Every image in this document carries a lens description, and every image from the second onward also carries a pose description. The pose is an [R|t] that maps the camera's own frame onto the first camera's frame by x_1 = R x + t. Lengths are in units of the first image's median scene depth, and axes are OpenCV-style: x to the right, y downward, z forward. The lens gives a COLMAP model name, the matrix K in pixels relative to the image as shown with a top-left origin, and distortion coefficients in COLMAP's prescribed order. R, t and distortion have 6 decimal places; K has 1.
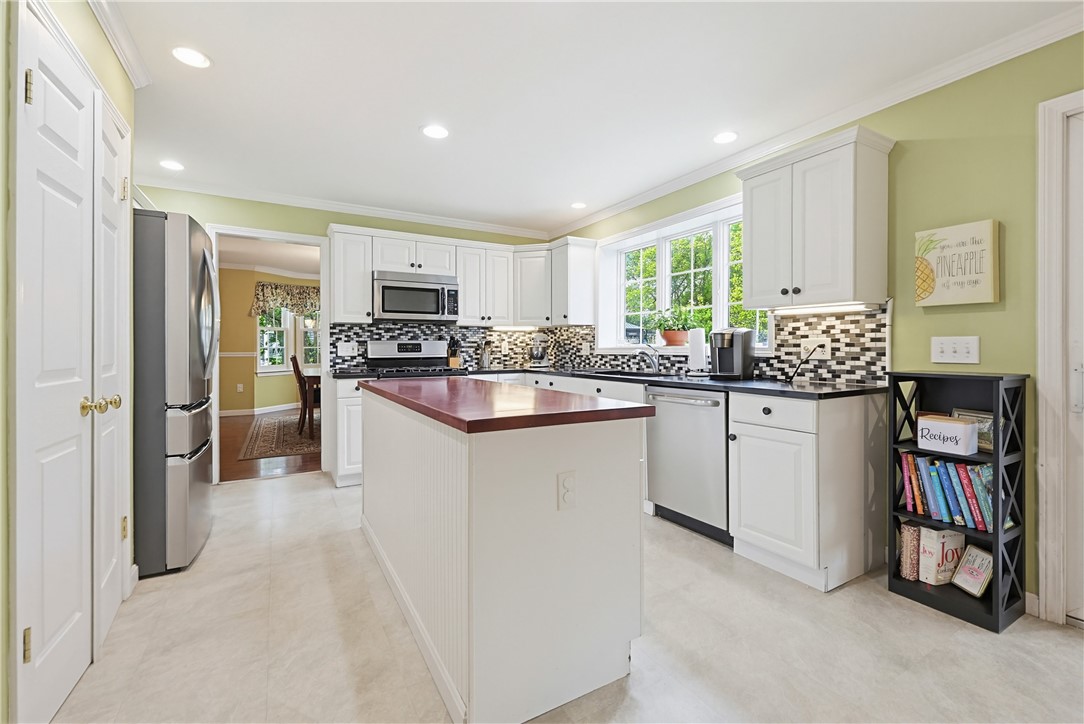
lens RADIAL K [[468.5, 0, 538.8], [0, 468.5, 351.7], [0, 0, 1]] dist [-0.006696, 0.000329]
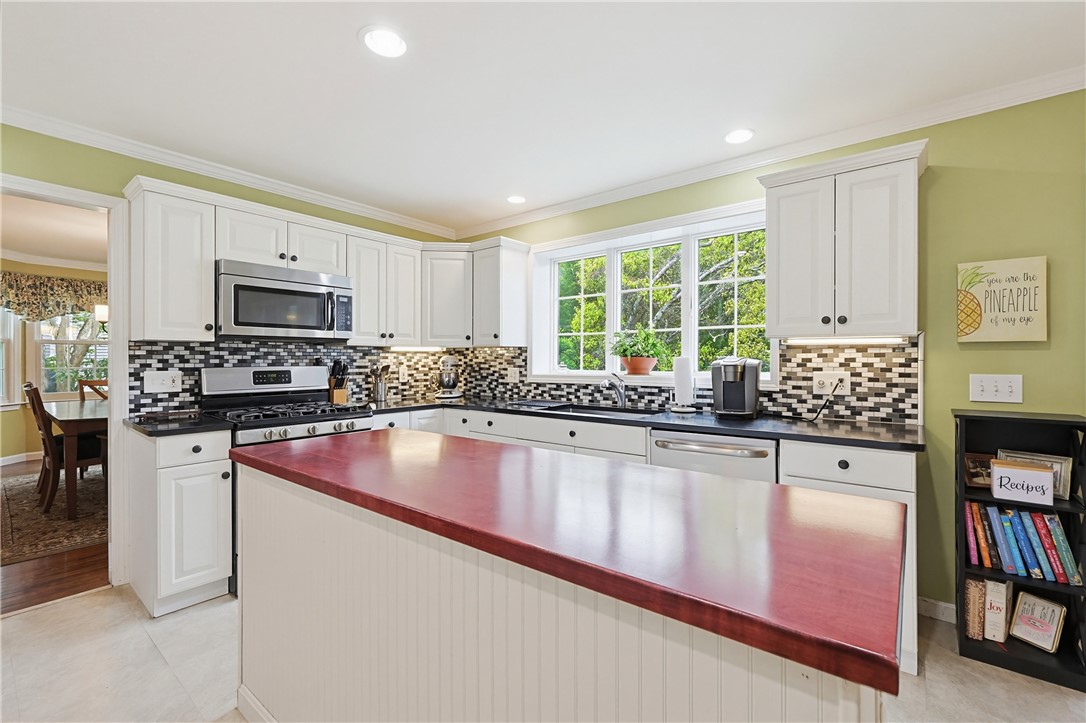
lens RADIAL K [[469.4, 0, 542.5], [0, 469.4, 359.4], [0, 0, 1]] dist [-0.006696, 0.000329]
pose [[0.927350, 0.000668, 0.374196, -0.184256], [0.002106, 0.999973, -0.007004, -0.031988], [-0.374190, 0.007283, 0.927323, 0.247304]]
